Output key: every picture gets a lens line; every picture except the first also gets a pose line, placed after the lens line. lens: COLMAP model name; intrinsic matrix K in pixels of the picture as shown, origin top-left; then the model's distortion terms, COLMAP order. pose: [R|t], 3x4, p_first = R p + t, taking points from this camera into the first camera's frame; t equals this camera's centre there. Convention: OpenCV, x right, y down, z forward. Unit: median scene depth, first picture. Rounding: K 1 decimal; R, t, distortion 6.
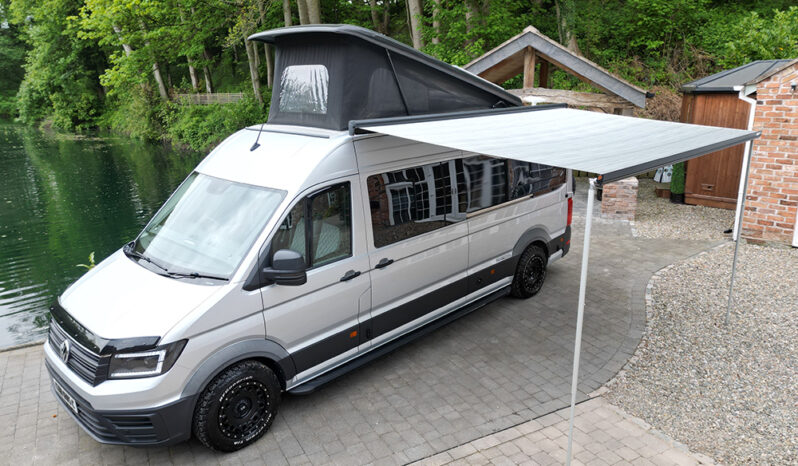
lens RADIAL K [[565.6, 0, 399.0], [0, 565.6, 233.0], [0, 0, 1]] dist [0.078044, -0.074208]
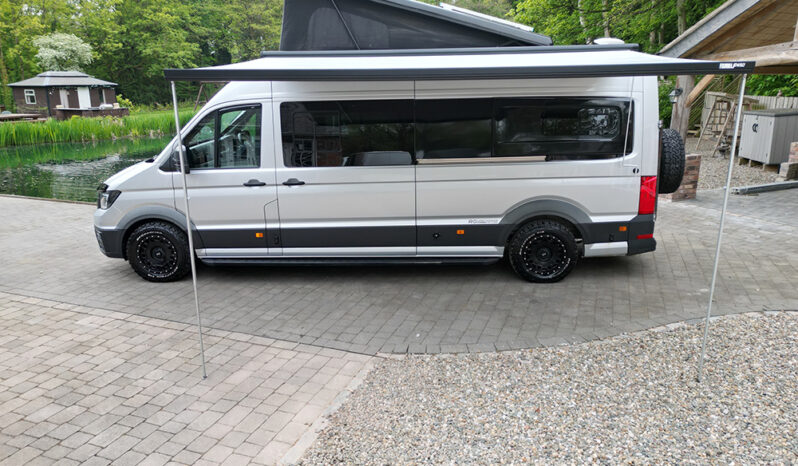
lens RADIAL K [[565.6, 0, 399.0], [0, 565.6, 233.0], [0, 0, 1]] dist [0.078044, -0.074208]
pose [[0.648088, 0.193441, -0.736589, 0.924132], [-0.193093, 0.977336, 0.086772, 0.012421], [0.736680, 0.085994, 0.670752, 0.384990]]
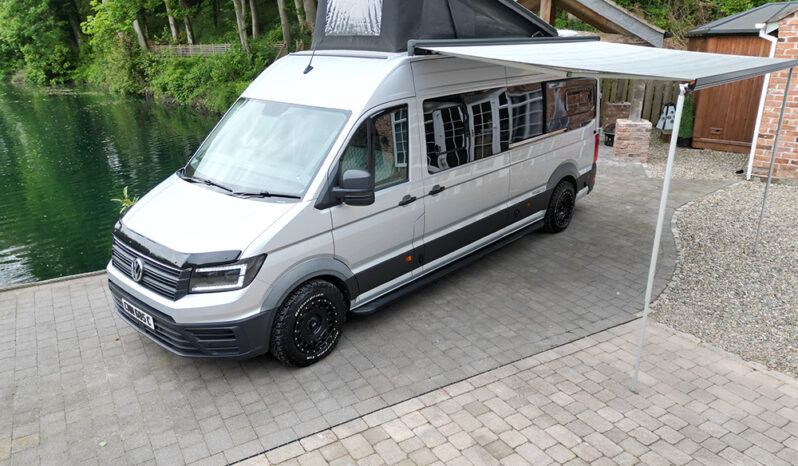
lens RADIAL K [[565.6, 0, 399.0], [0, 565.6, 233.0], [0, 0, 1]] dist [0.078044, -0.074208]
pose [[0.999288, -0.007392, 0.037006, -0.125474], [0.004870, 0.997688, 0.067783, 0.059335], [-0.037422, -0.067554, 0.997014, -0.005253]]
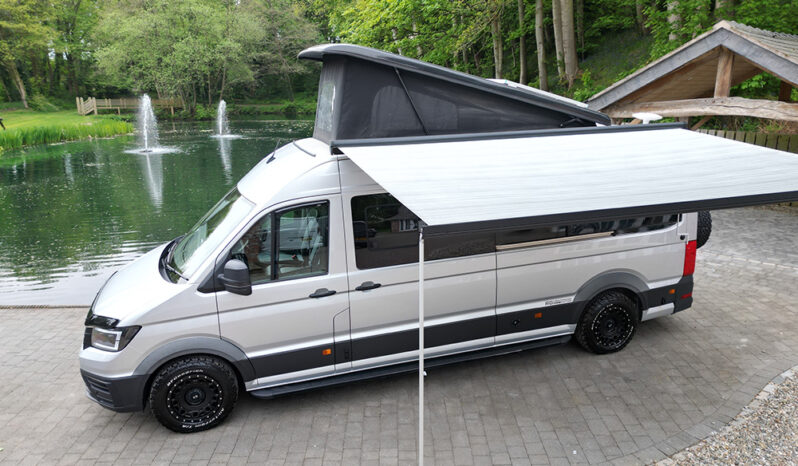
lens RADIAL K [[565.6, 0, 399.0], [0, 565.6, 233.0], [0, 0, 1]] dist [0.078044, -0.074208]
pose [[0.881456, 0.116814, -0.457591, 0.434878], [-0.116247, 0.992782, 0.029512, -0.069364], [0.457735, 0.027180, 0.888673, 0.149971]]
